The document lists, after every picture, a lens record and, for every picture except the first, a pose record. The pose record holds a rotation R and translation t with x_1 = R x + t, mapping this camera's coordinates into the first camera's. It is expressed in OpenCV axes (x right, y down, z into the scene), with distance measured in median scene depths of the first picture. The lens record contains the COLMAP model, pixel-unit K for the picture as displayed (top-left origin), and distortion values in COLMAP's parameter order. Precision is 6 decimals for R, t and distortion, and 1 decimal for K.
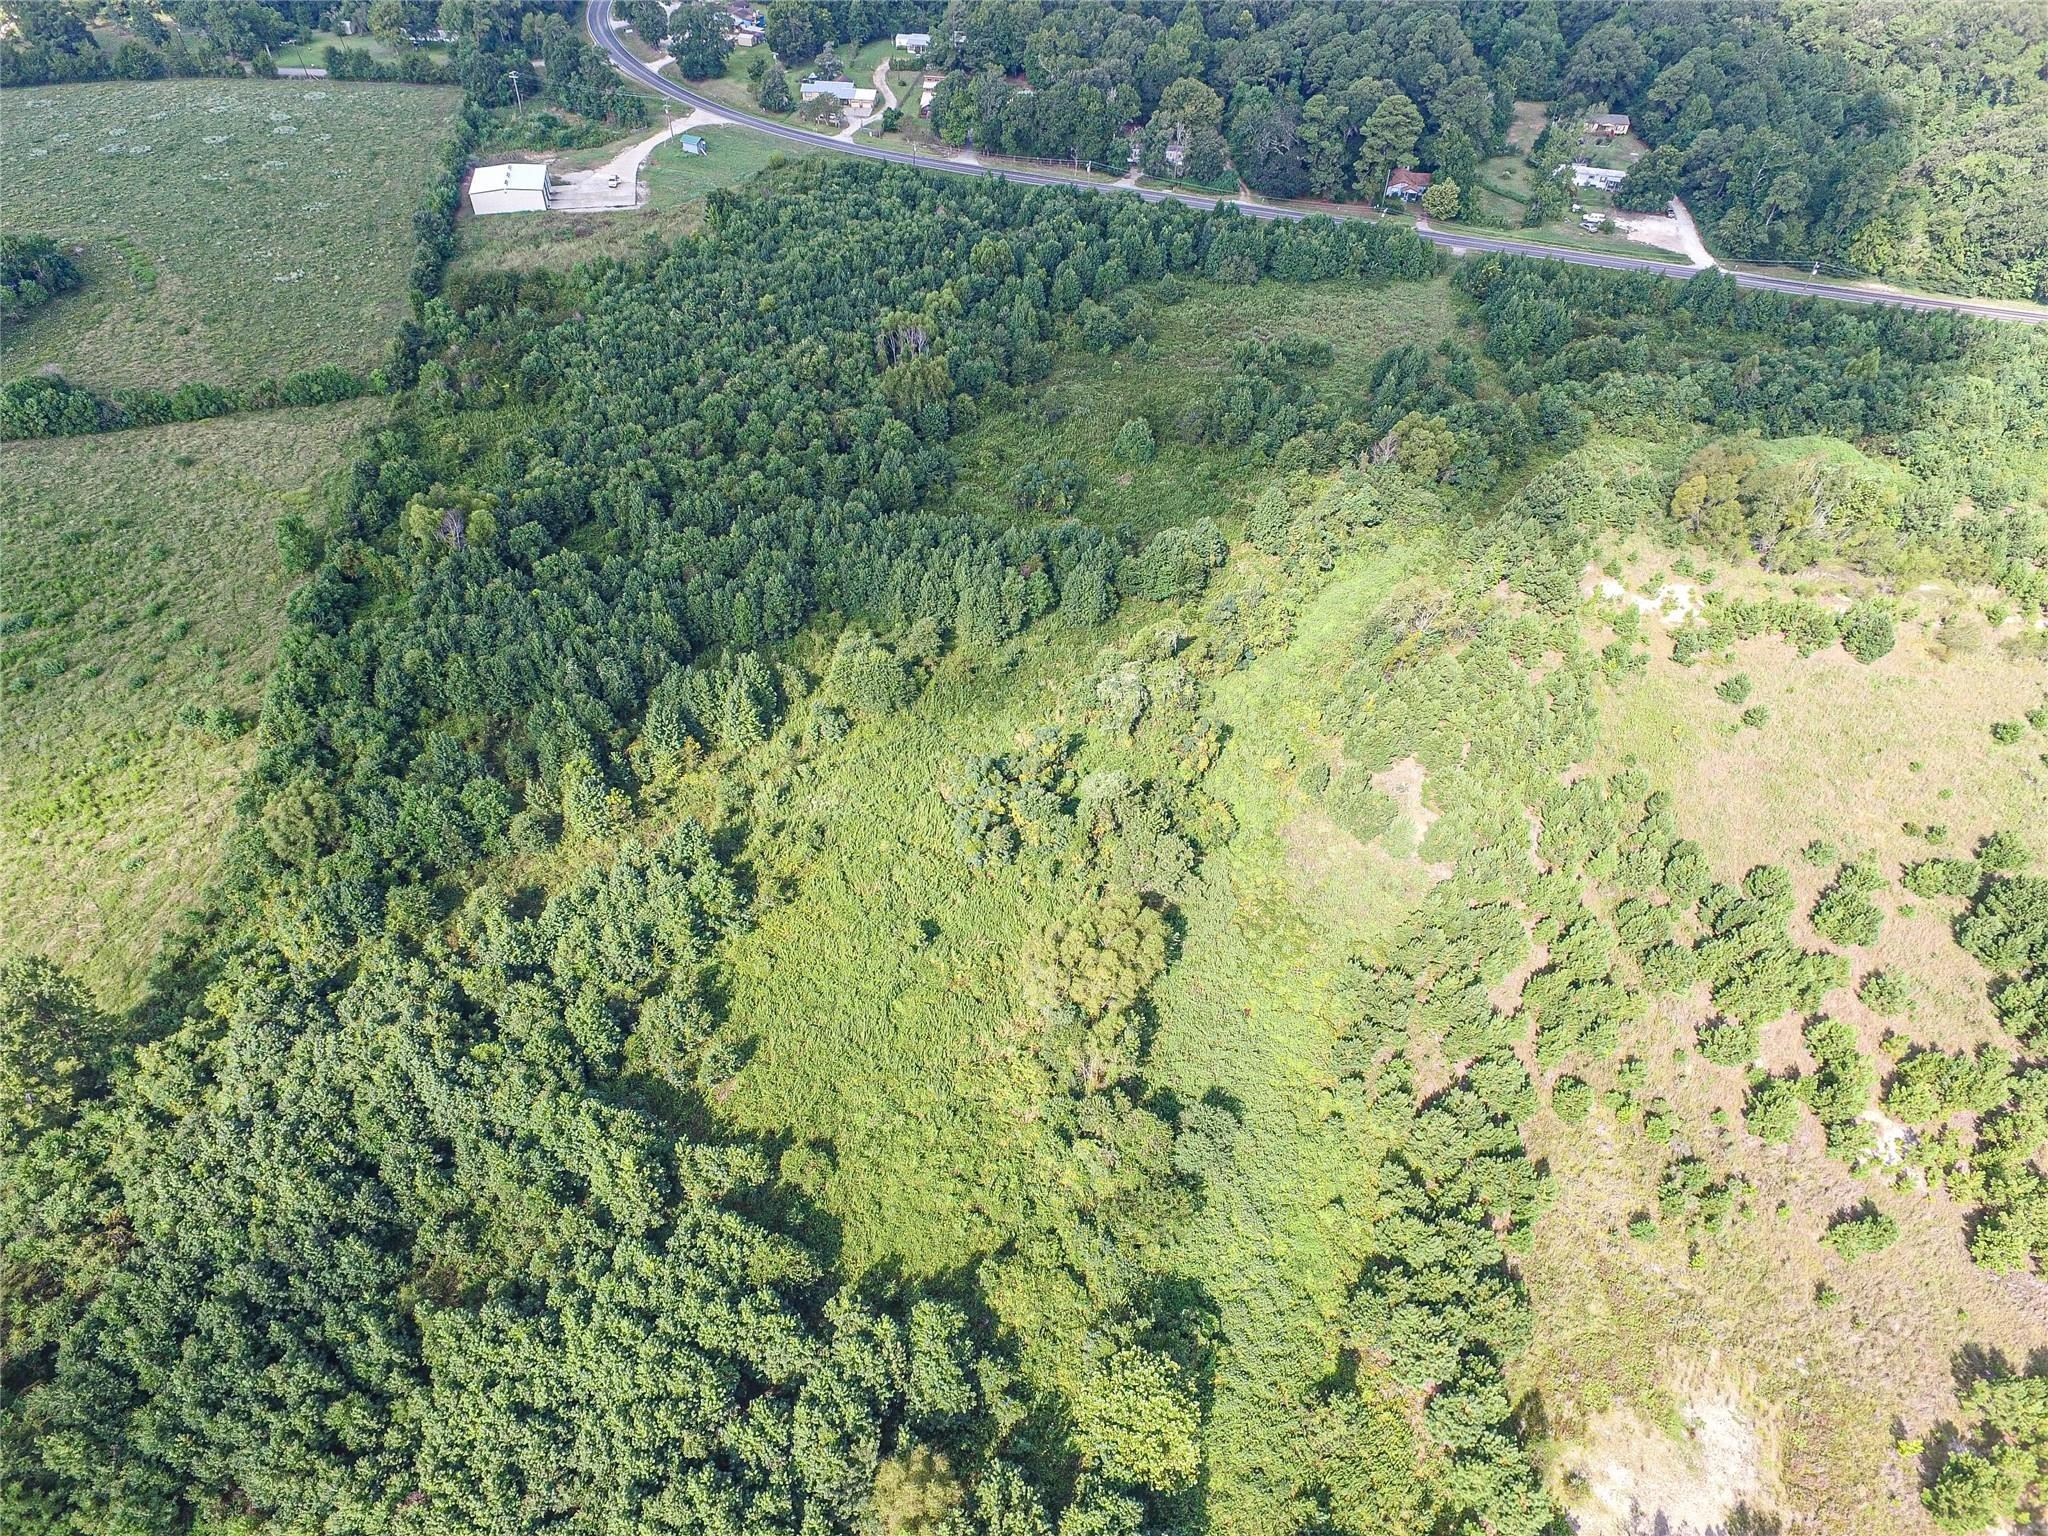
lens RADIAL K [[1175.4, 0, 1012.7], [0, 1175.4, 834.3], [0, 0, 1]] dist [-0.003558, 0.009694]
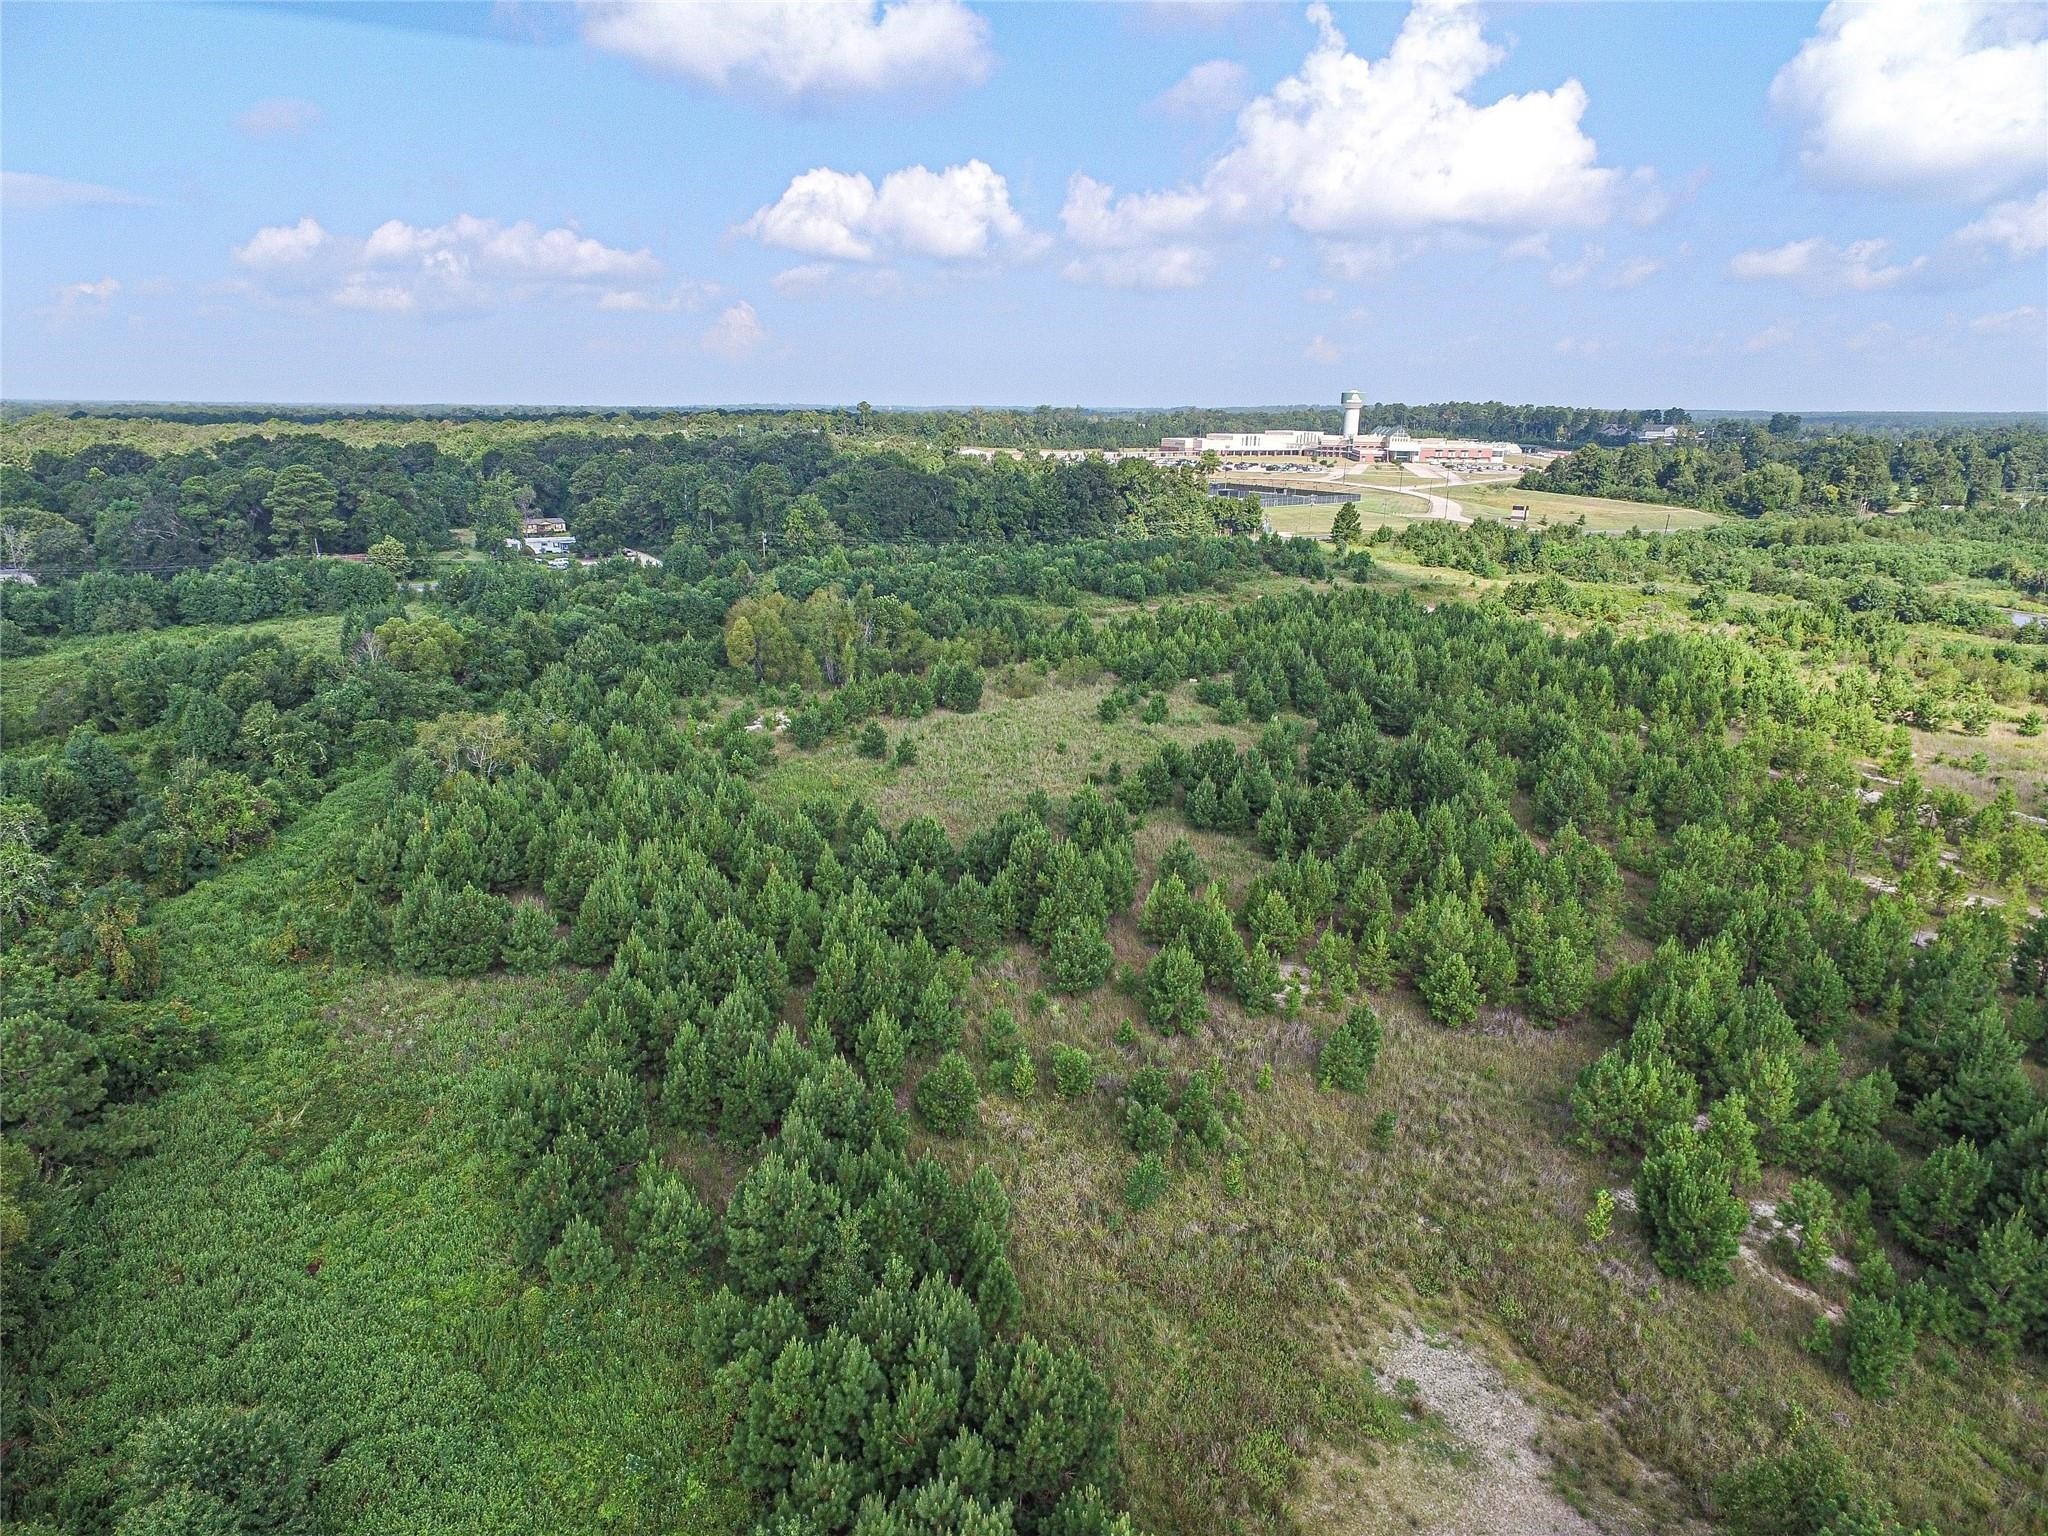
lens RADIAL K [[1207.1, 0, 1017.3], [0, 1207.1, 754.4], [0, 0, 1]] dist [-0.013545, 0.017164]
pose [[0.719443, -0.202081, 0.664503, 0.069371], [0.504838, 0.809226, -0.300485, 0.156033], [-0.477011, 0.551648, 0.684211, 0.252716]]
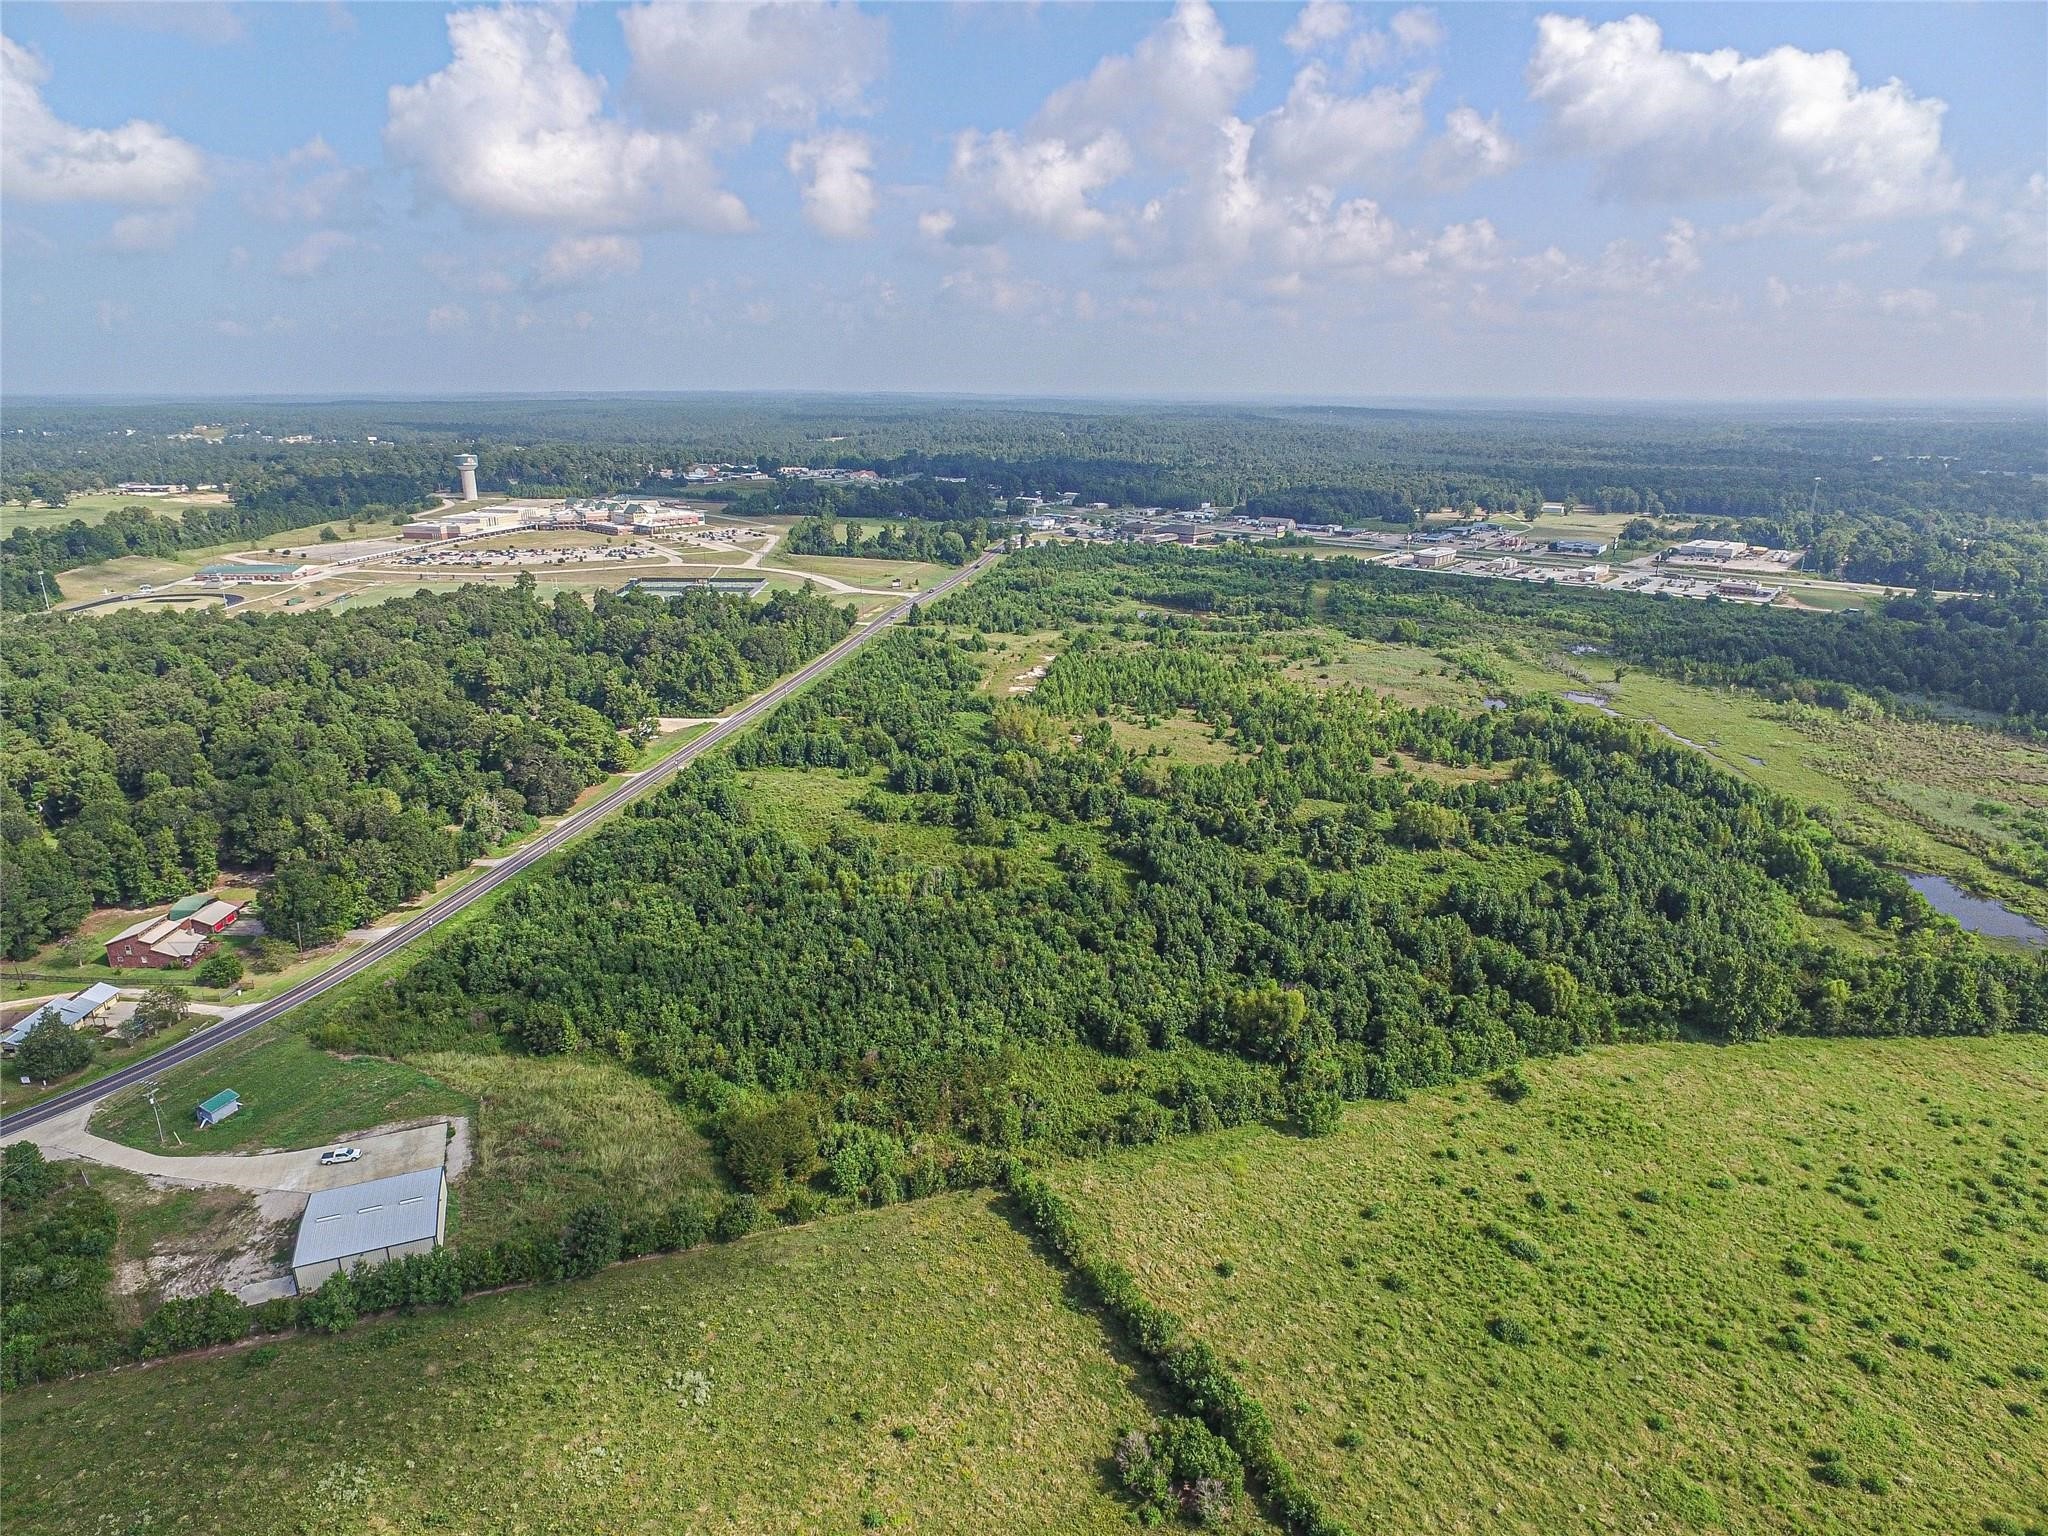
lens RADIAL K [[1207.1, 0, 1017.3], [0, 1207.1, 754.4], [0, 0, 1]] dist [-0.013545, 0.017164]
pose [[-0.147081, -0.307951, 0.939964, -1.288524], [0.713196, 0.625441, 0.316505, -0.841077], [-0.685360, 0.716931, 0.127639, 0.658356]]
